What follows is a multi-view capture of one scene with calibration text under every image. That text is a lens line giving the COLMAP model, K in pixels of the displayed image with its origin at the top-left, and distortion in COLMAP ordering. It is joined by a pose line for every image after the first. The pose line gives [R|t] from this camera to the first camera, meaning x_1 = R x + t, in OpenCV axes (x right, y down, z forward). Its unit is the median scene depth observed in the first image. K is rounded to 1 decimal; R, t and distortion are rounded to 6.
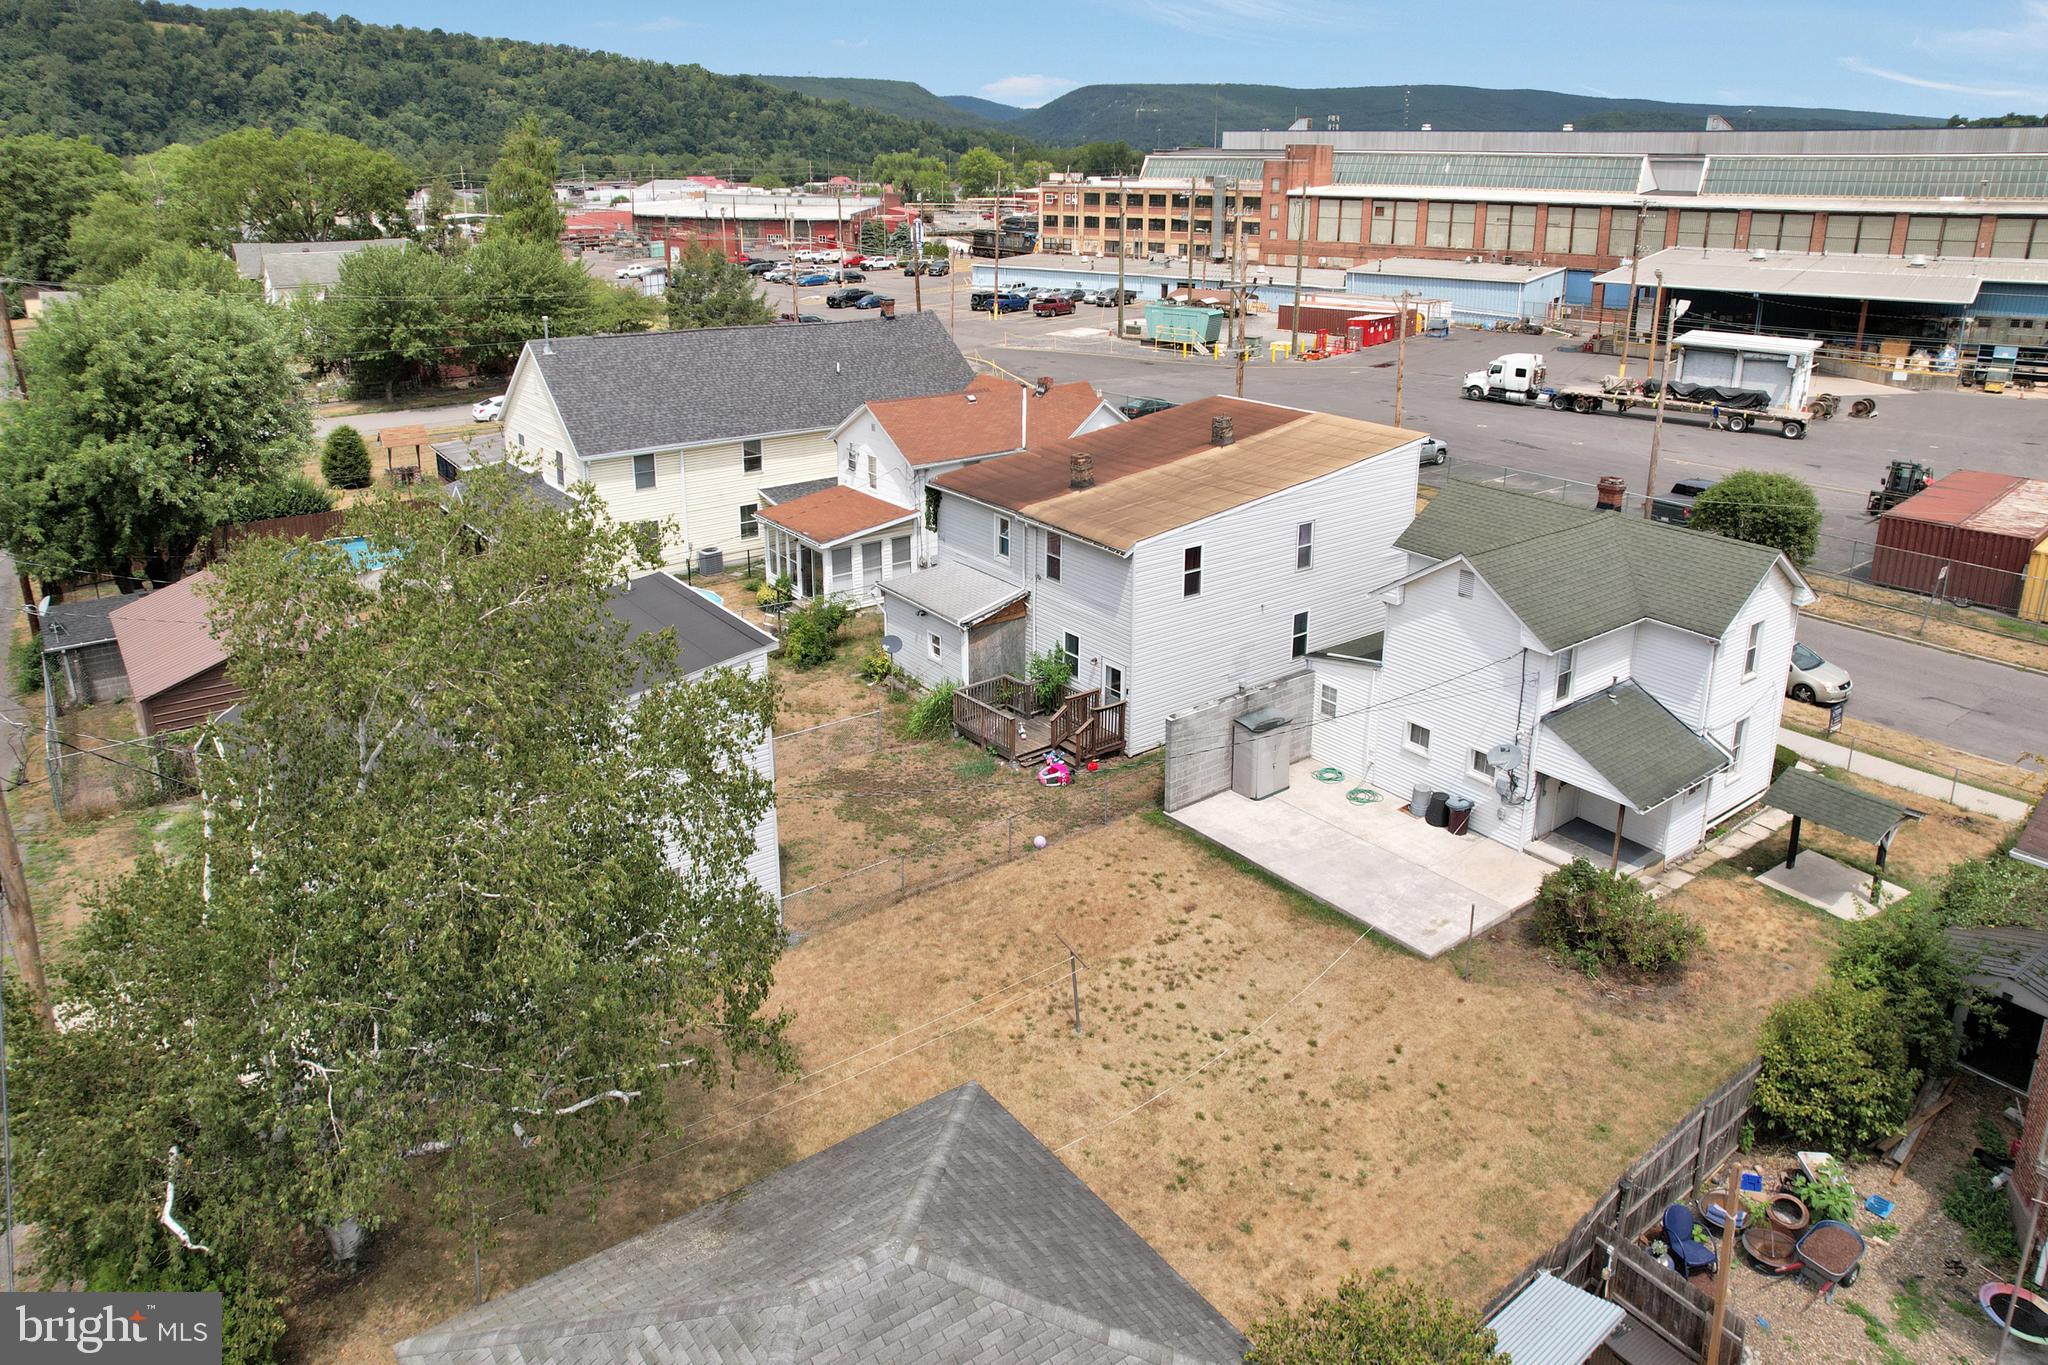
lens RADIAL K [[1329.8, 0, 1035.3], [0, 1329.8, 426.9], [0, 0, 1]] dist [-0.020980, 0.004311]
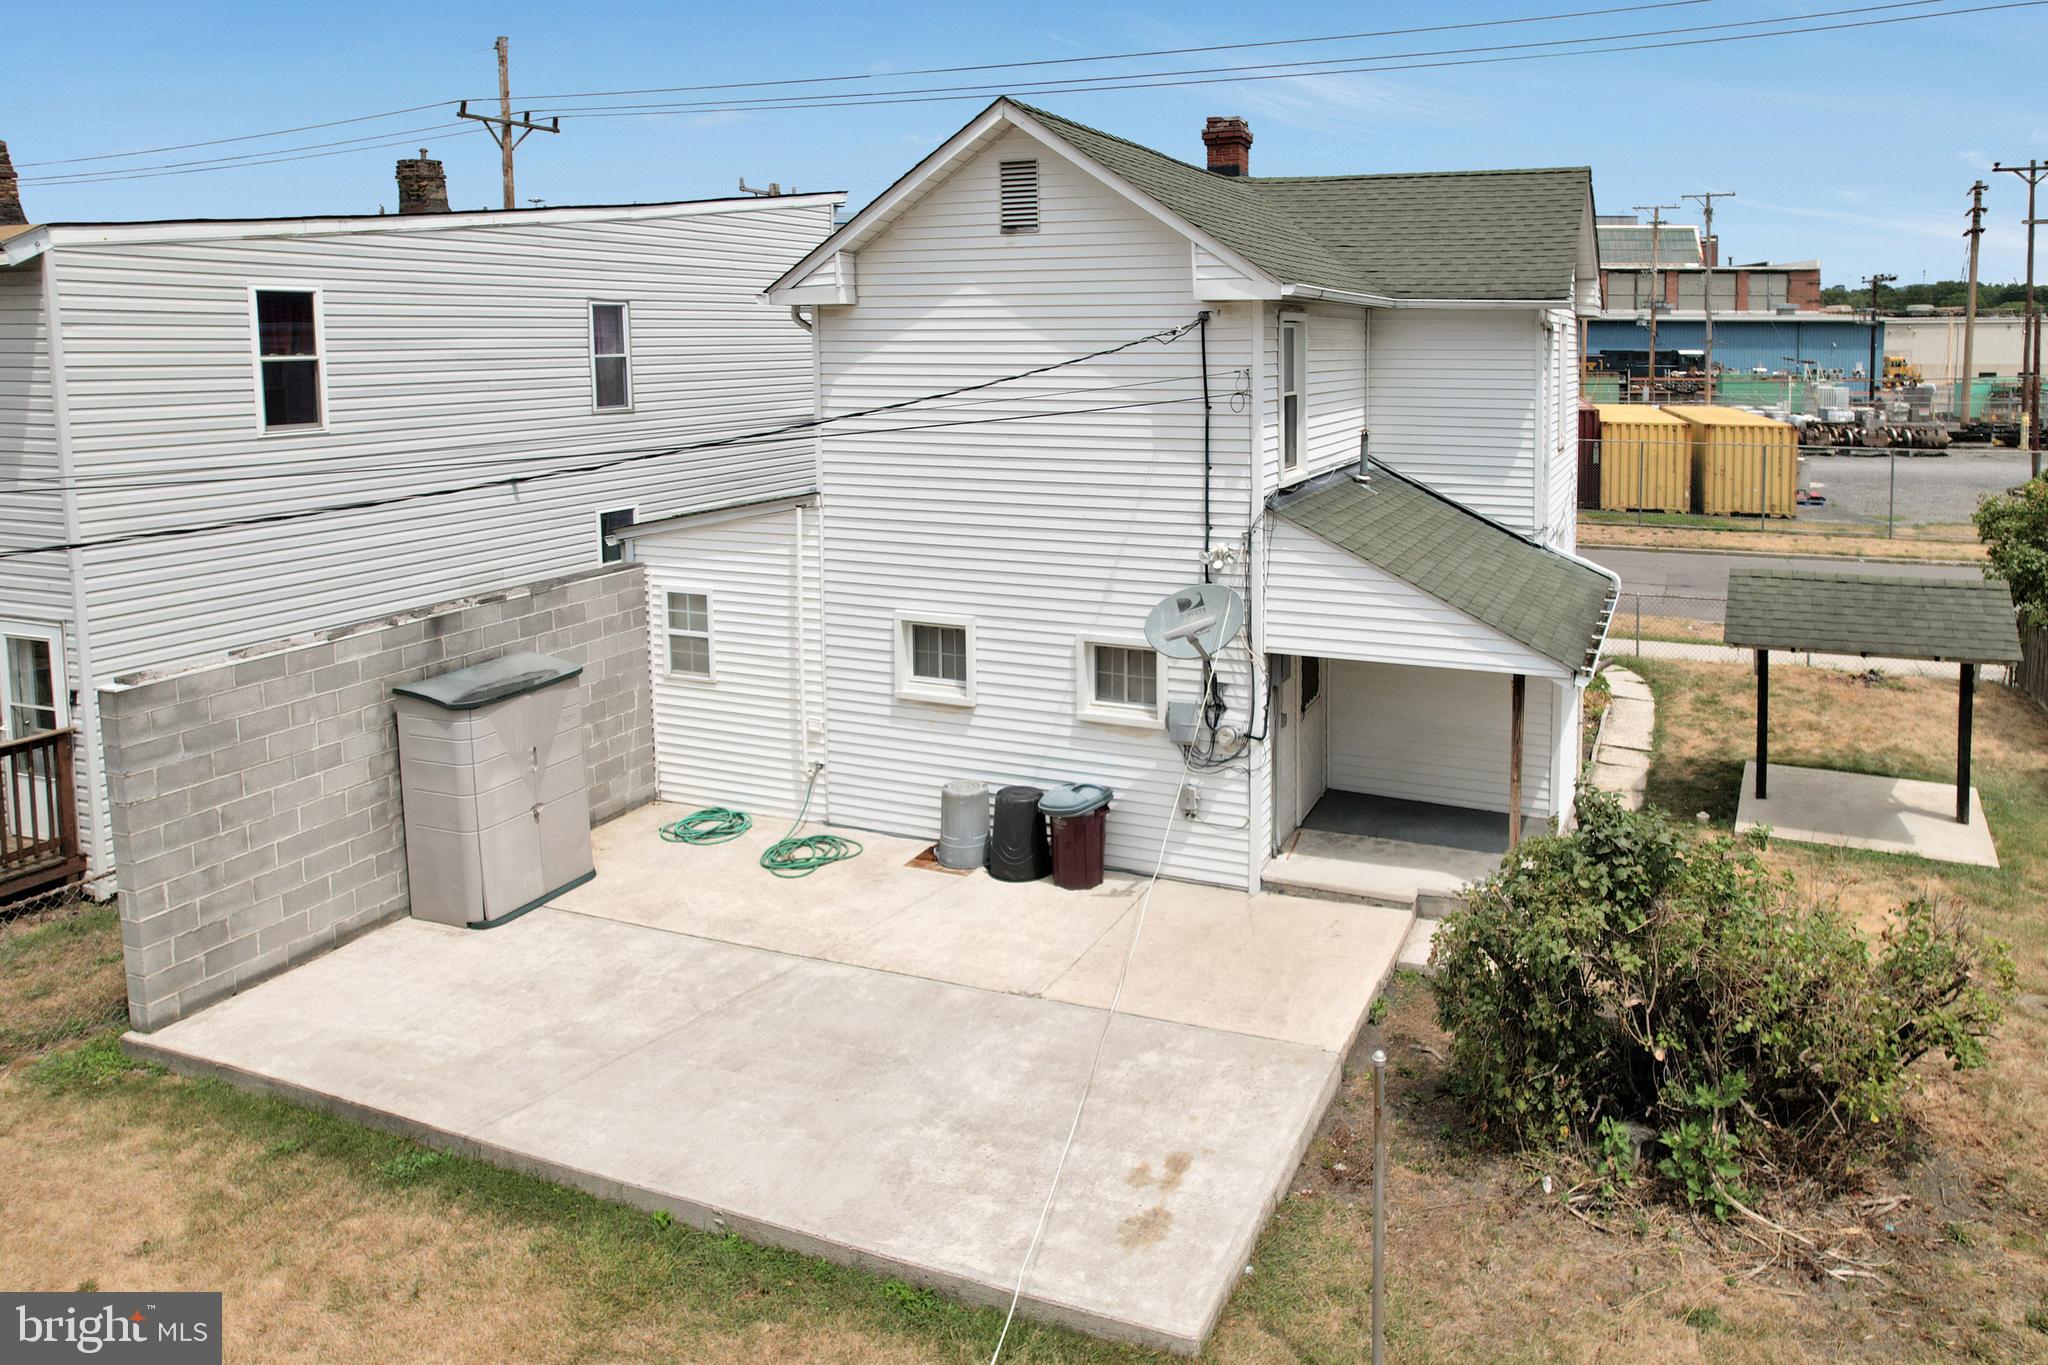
lens RADIAL K [[1373.4, 0, 1056.6], [0, 1373.4, 461.2], [0, 0, 1]] dist [-0.042086, 0.025408]
pose [[0.885522, -0.068270, 0.459554, 0.146827], [0.120777, 0.988964, -0.085810, 0.217023], [-0.448624, 0.131490, 0.883995, 0.639952]]
